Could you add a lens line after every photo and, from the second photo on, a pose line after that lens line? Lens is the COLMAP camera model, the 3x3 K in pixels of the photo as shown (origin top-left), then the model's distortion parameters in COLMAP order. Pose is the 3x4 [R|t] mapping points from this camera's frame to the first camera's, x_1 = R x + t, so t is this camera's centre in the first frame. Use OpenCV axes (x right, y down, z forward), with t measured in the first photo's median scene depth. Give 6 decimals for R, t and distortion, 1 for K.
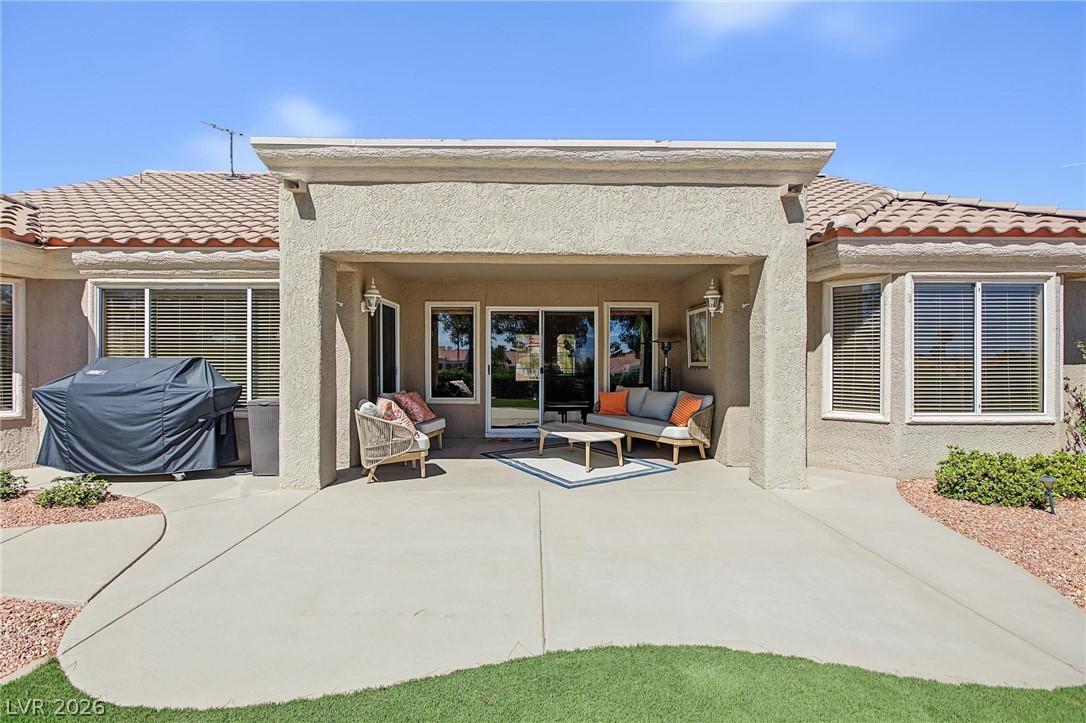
lens RADIAL K [[496.9, 0, 543.0], [0, 496.9, 361.5], [0, 0, 1]] dist [-0.013195, 0.004820]
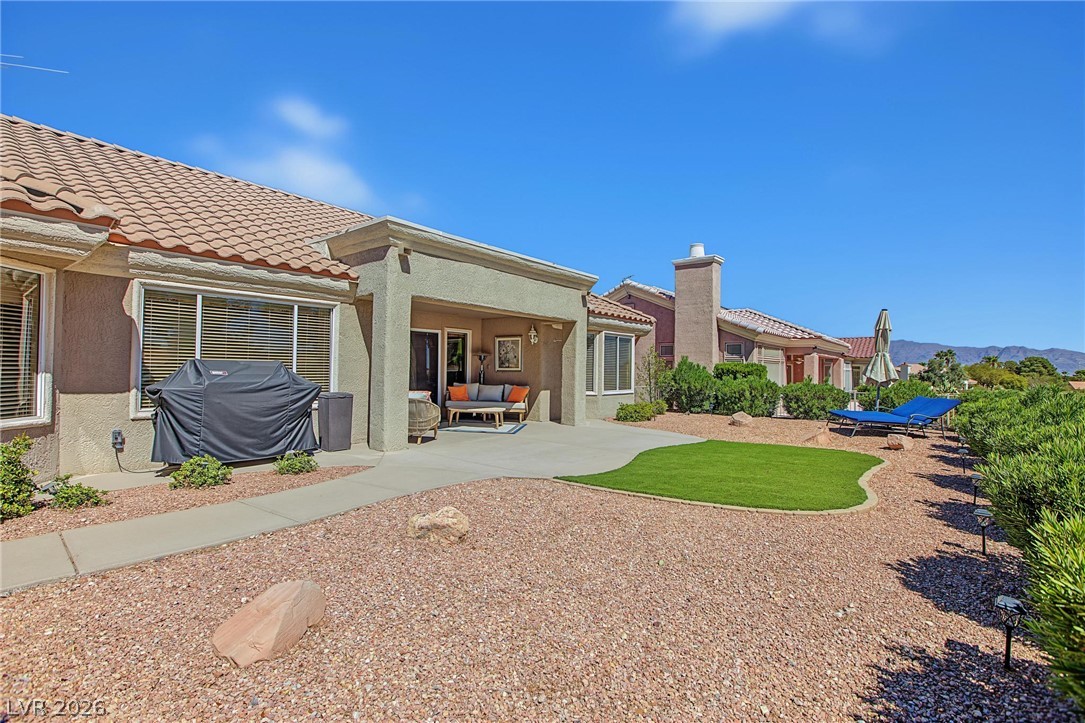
lens RADIAL K [[496.5, 0, 542.5], [0, 496.5, 361.5], [0, 0, 1]] dist [-0.013195, 0.004820]
pose [[0.636525, 0.019217, 0.771016, -1.243068], [-0.010287, 0.999812, -0.016427, 0.007411], [-0.771187, 0.002525, 0.636604, -0.272408]]
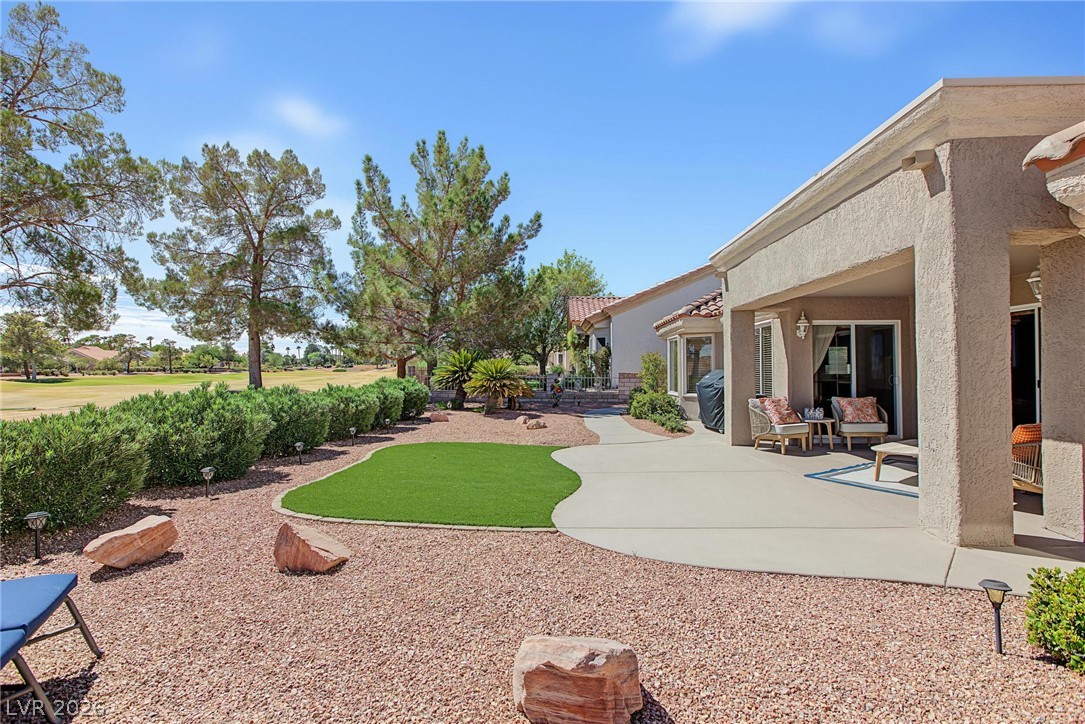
lens RADIAL K [[496.5, 0, 542.5], [0, 496.5, 362.0], [0, 0, 1]] dist [-0.013195, 0.004820]
pose [[-0.049858, -0.018624, -0.998583, 1.195424], [0.014612, 0.999706, -0.019374, -0.008473], [0.998649, -0.015558, -0.049572, 0.376900]]
